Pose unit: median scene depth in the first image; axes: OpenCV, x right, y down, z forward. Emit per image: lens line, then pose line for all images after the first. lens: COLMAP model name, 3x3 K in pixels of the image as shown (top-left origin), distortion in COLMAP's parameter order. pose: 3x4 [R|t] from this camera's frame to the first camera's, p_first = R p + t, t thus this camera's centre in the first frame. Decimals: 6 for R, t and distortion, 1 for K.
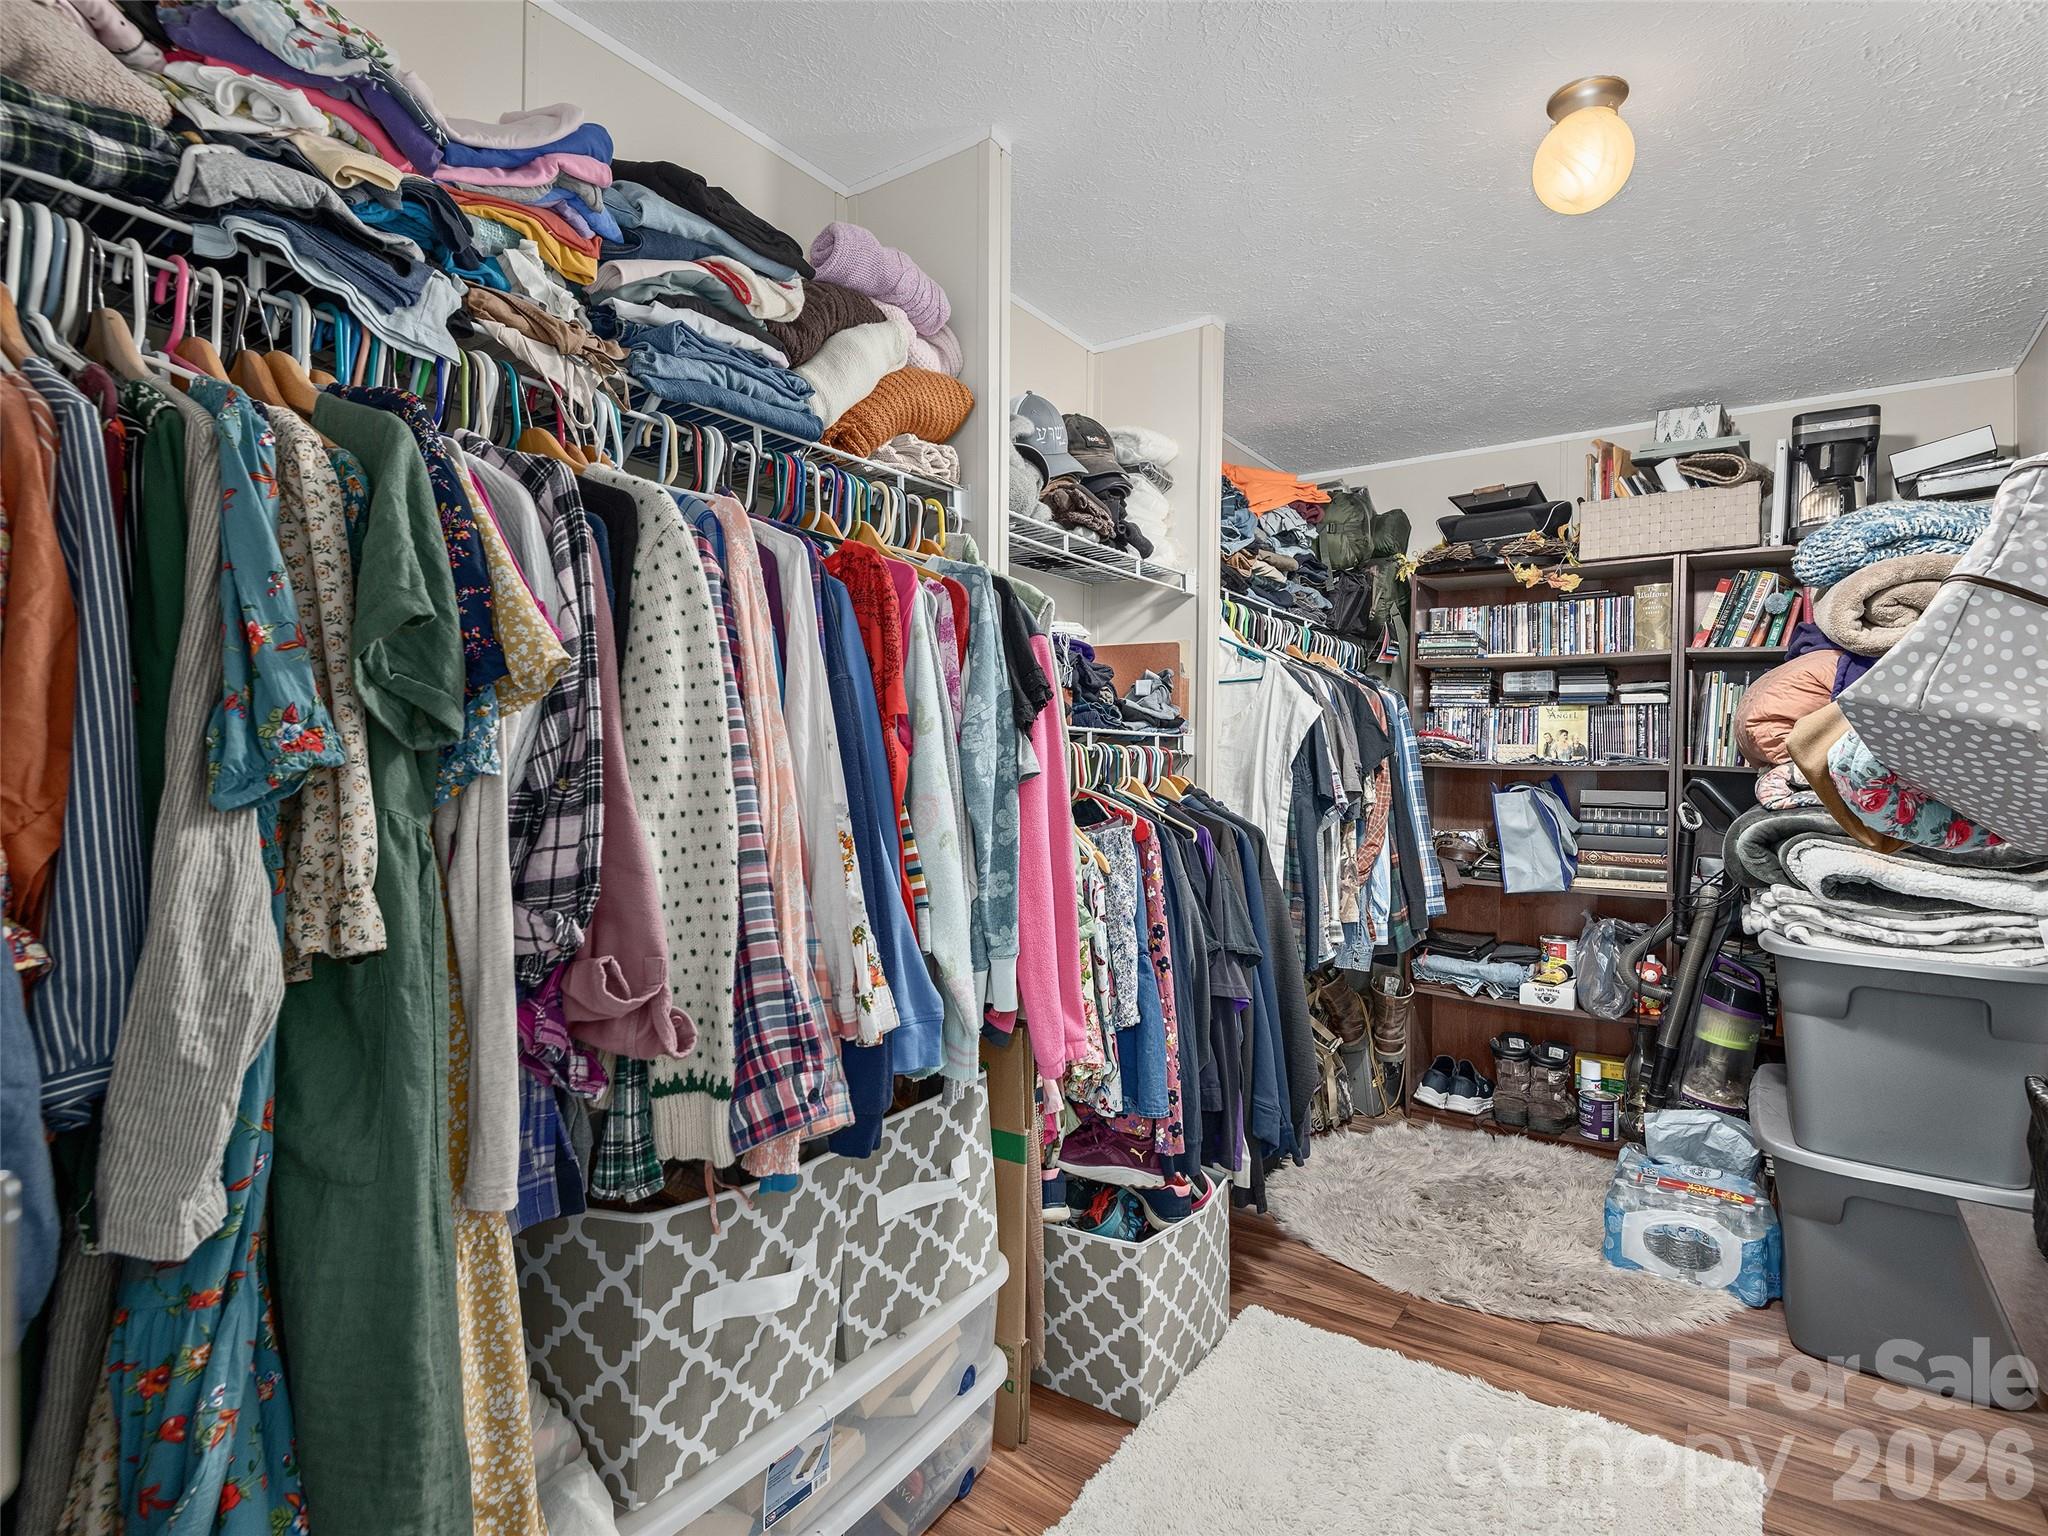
lens RADIAL K [[1021.9, 0, 1024.0], [0, 1021.9, 768.0], [0, 0, 1]] dist [0.036226, -0.026936]
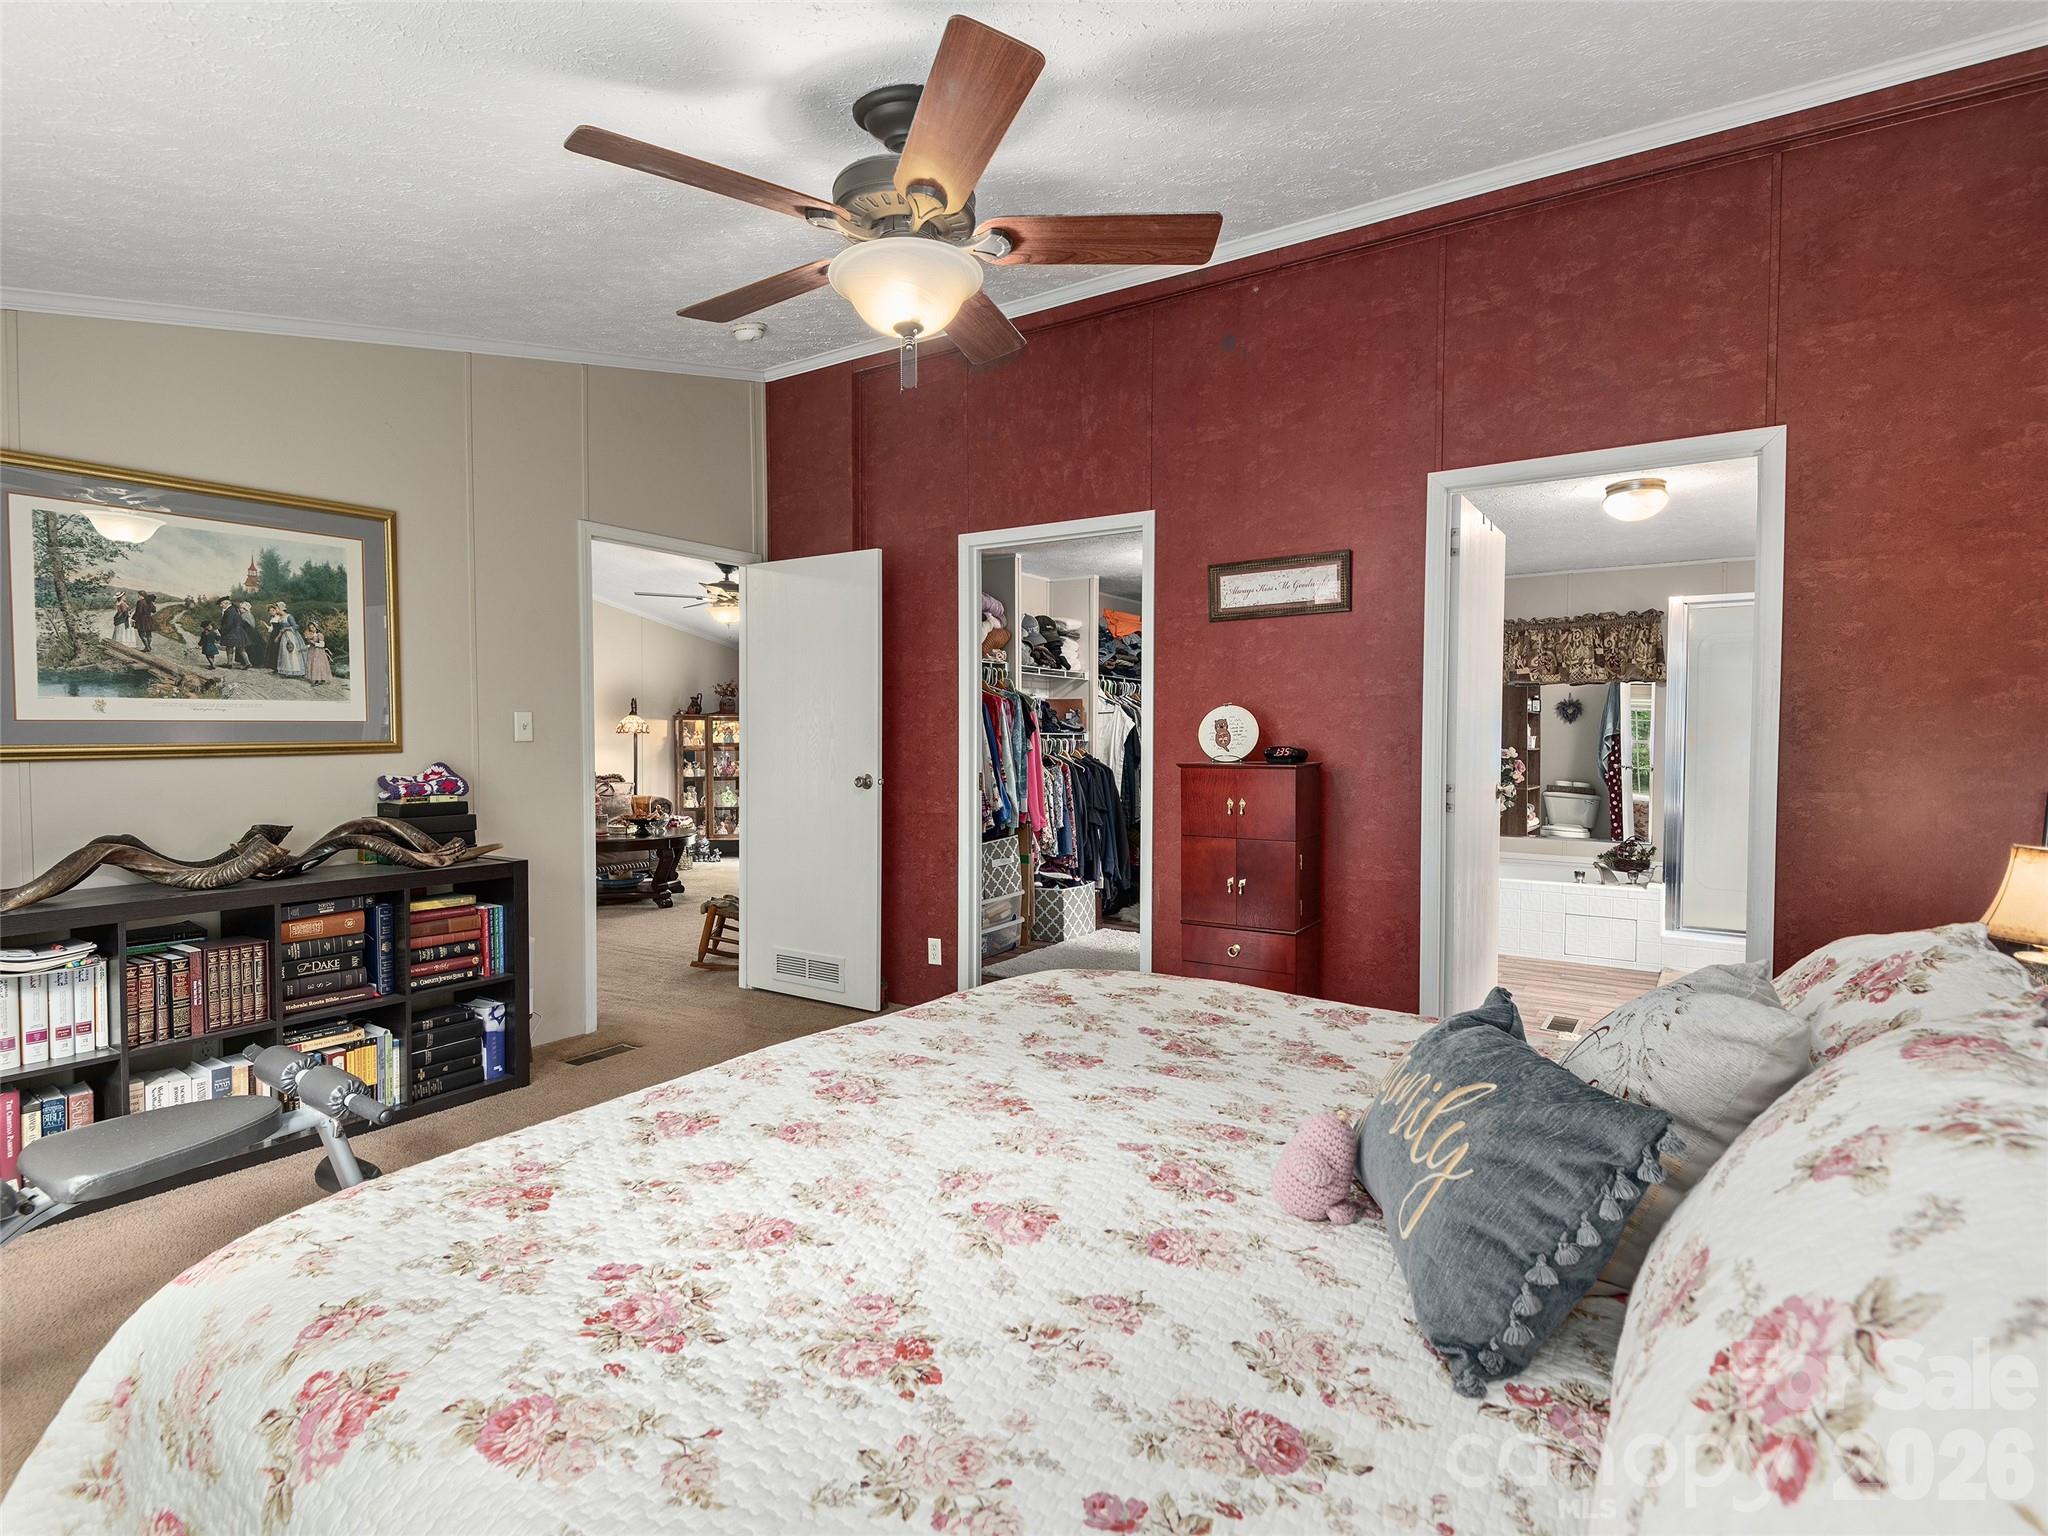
lens RADIAL K [[1021.9, 0, 1024.0], [0, 1021.9, 768.0], [0, 0, 1]] dist [0.036226, -0.026936]
pose [[0.999586, -0.009508, 0.027139, -0.094167], [0.008785, 0.999607, 0.026633, -0.020986], [-0.027381, -0.026384, 0.999277, -2.140943]]
